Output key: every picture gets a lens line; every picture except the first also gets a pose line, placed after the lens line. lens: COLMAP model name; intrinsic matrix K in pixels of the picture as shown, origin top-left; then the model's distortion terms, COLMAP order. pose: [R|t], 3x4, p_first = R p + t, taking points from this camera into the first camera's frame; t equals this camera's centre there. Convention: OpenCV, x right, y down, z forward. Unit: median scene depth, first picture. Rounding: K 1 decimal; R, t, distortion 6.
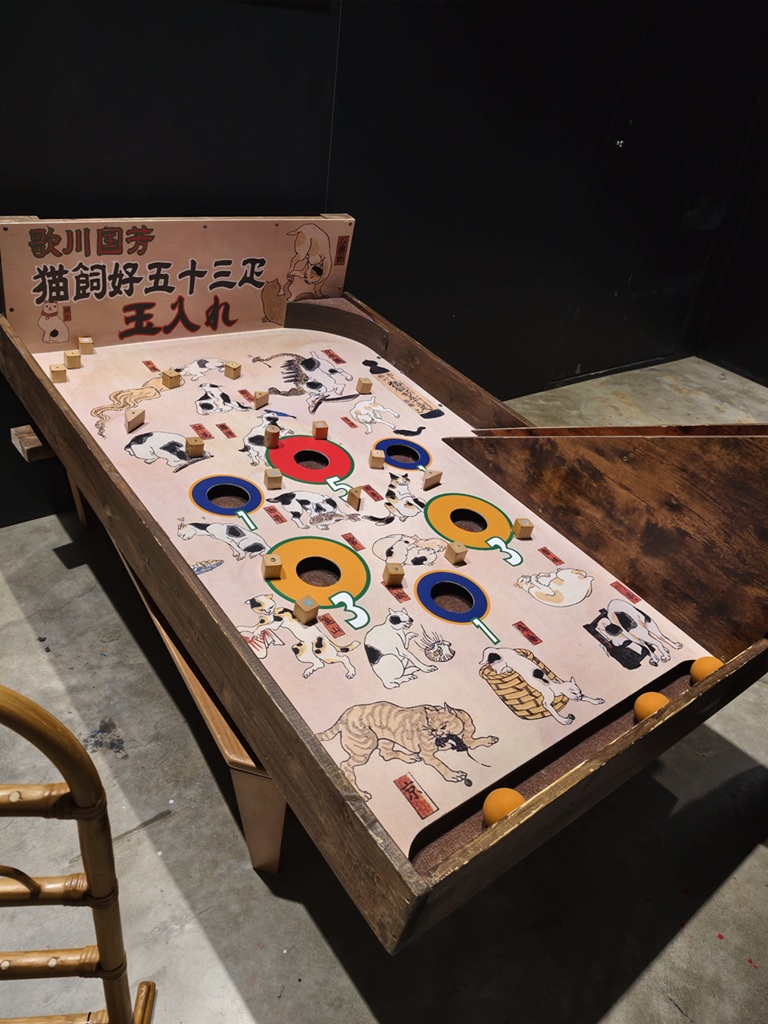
lens RADIAL K [[734.8, 0, 385.3], [0, 734.8, 512.8], [0, 0, 1]] dist [0.014917, -0.017849]
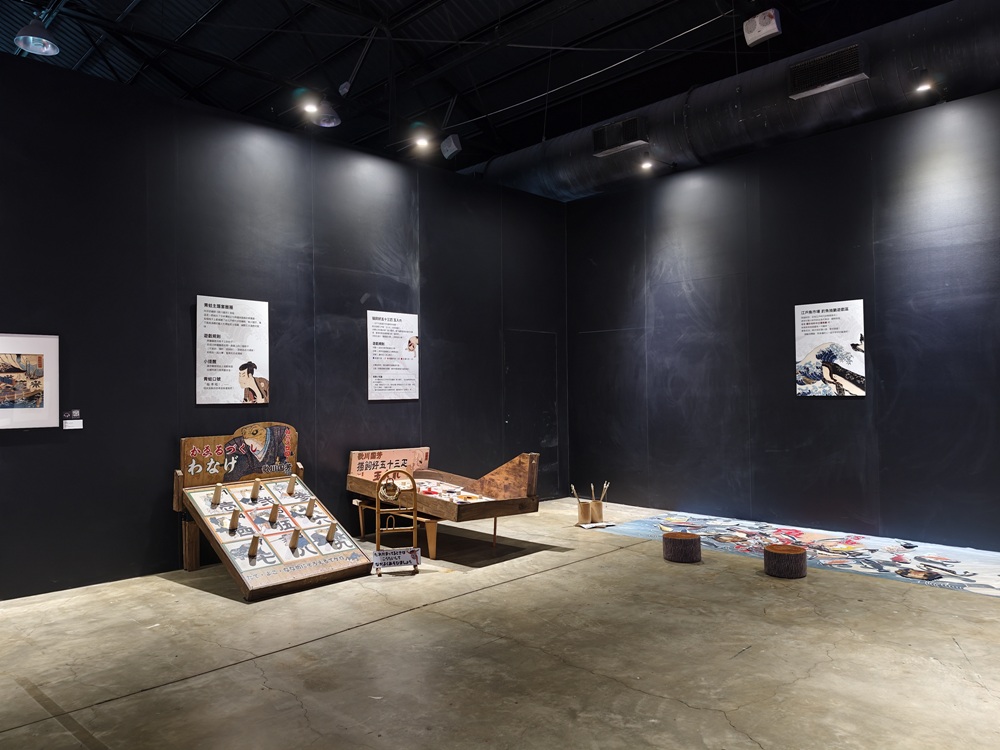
lens RADIAL K [[717.6, 0, 500.2], [0, 717.6, 375.8], [0, 0, 1]] dist [0.014917, -0.017849]
pose [[0.981797, -0.126068, 0.142063, -0.180847], [0.184502, 0.810622, -0.555744, 1.578647], [-0.045098, 0.571838, 0.819126, -2.496383]]
